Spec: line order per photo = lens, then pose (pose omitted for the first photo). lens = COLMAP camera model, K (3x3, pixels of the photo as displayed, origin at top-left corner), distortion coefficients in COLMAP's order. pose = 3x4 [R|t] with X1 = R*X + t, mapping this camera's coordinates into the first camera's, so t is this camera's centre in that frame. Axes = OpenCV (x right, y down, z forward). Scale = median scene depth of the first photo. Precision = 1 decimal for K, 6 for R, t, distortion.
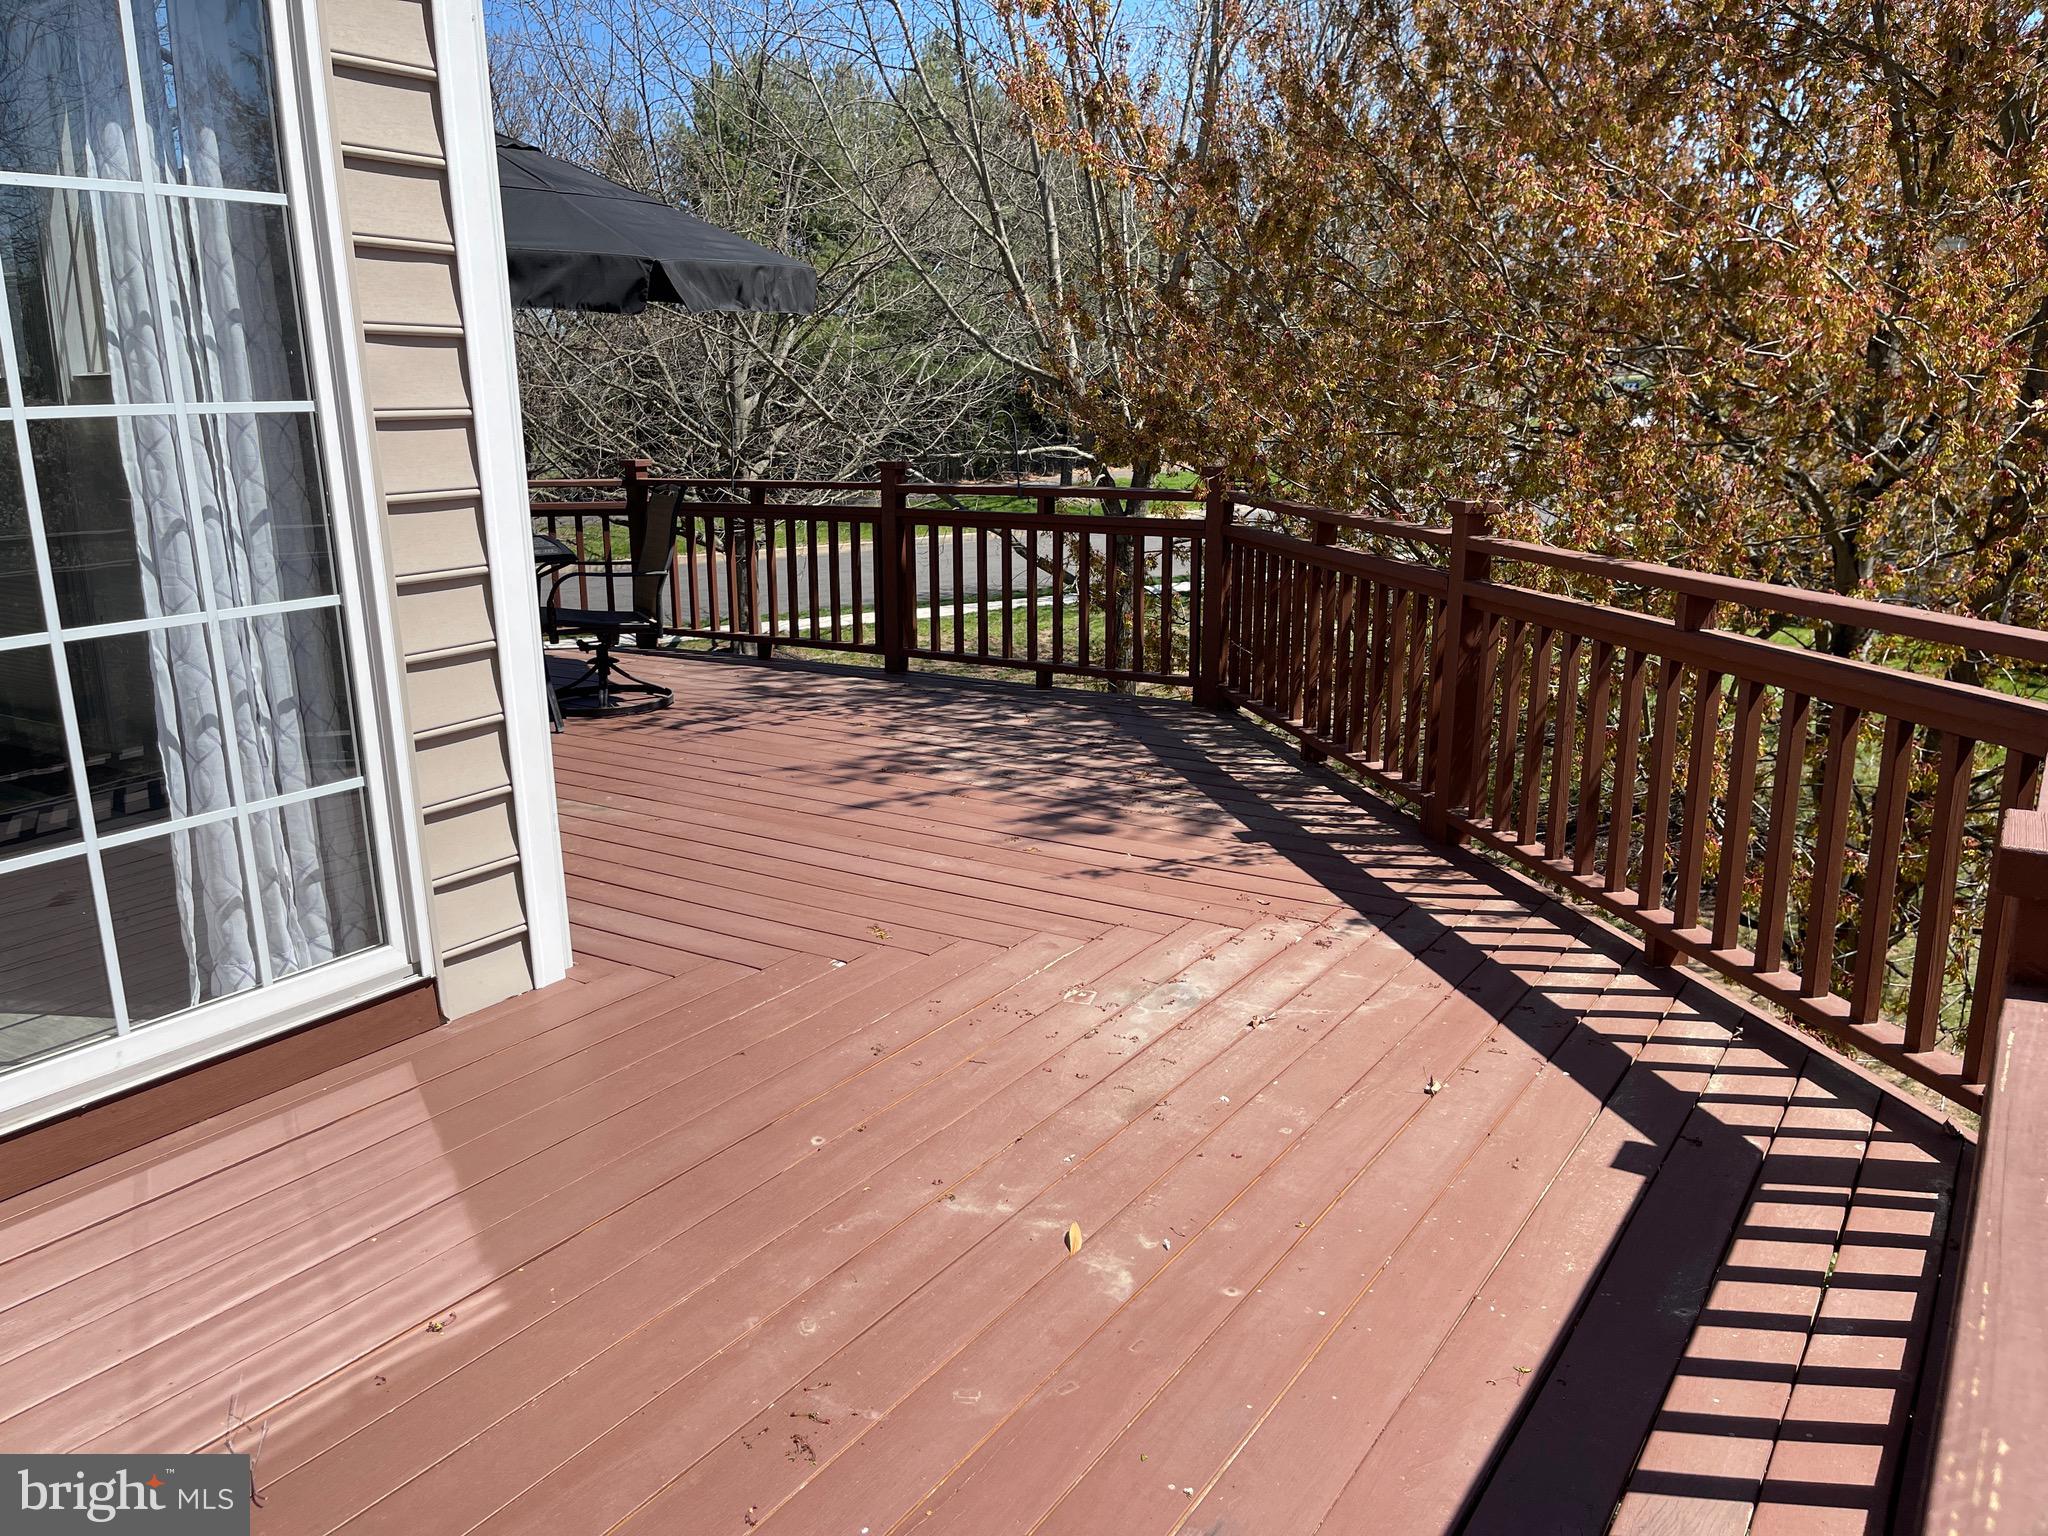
lens RADIAL K [[1512.9, 0, 1024.0], [0, 1512.9, 768.0], [0, 0, 1]] dist [0.000060, -0.000534]
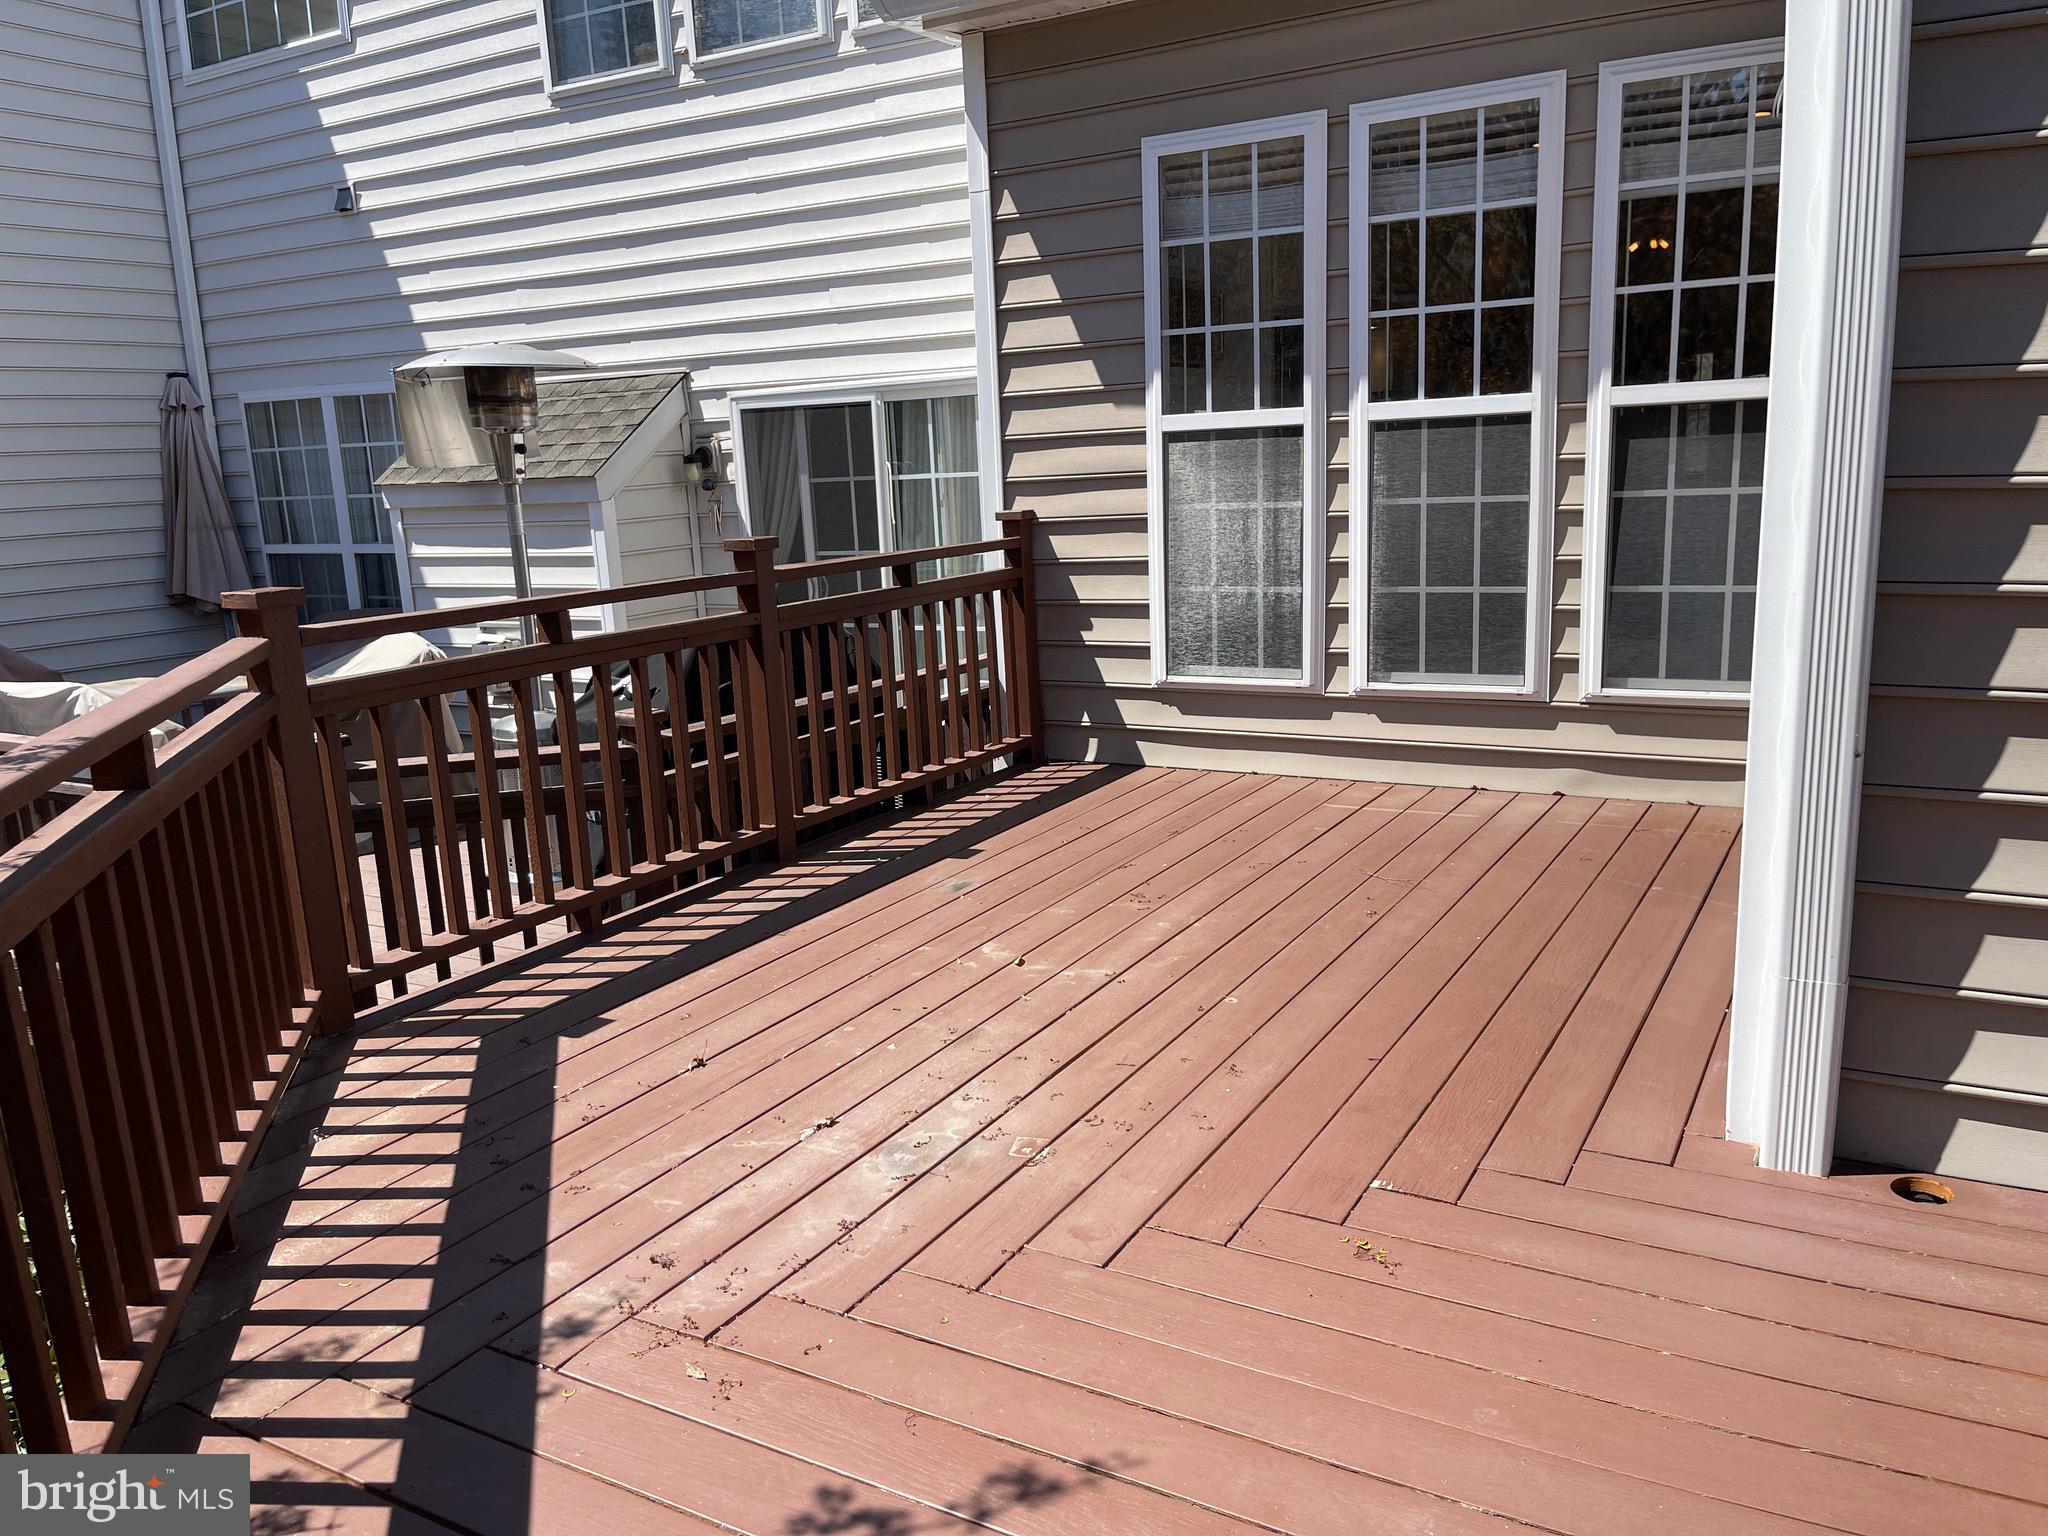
lens RADIAL K [[1512.9, 0, 1024.0], [0, 1512.9, 768.0], [0, 0, 1]] dist [0.000060, -0.000534]
pose [[-0.996408, 0.067298, -0.051409, 0.072209], [0.037671, 0.895901, 0.442654, -0.419109], [0.075847, 0.439127, -0.895217, 1.753261]]
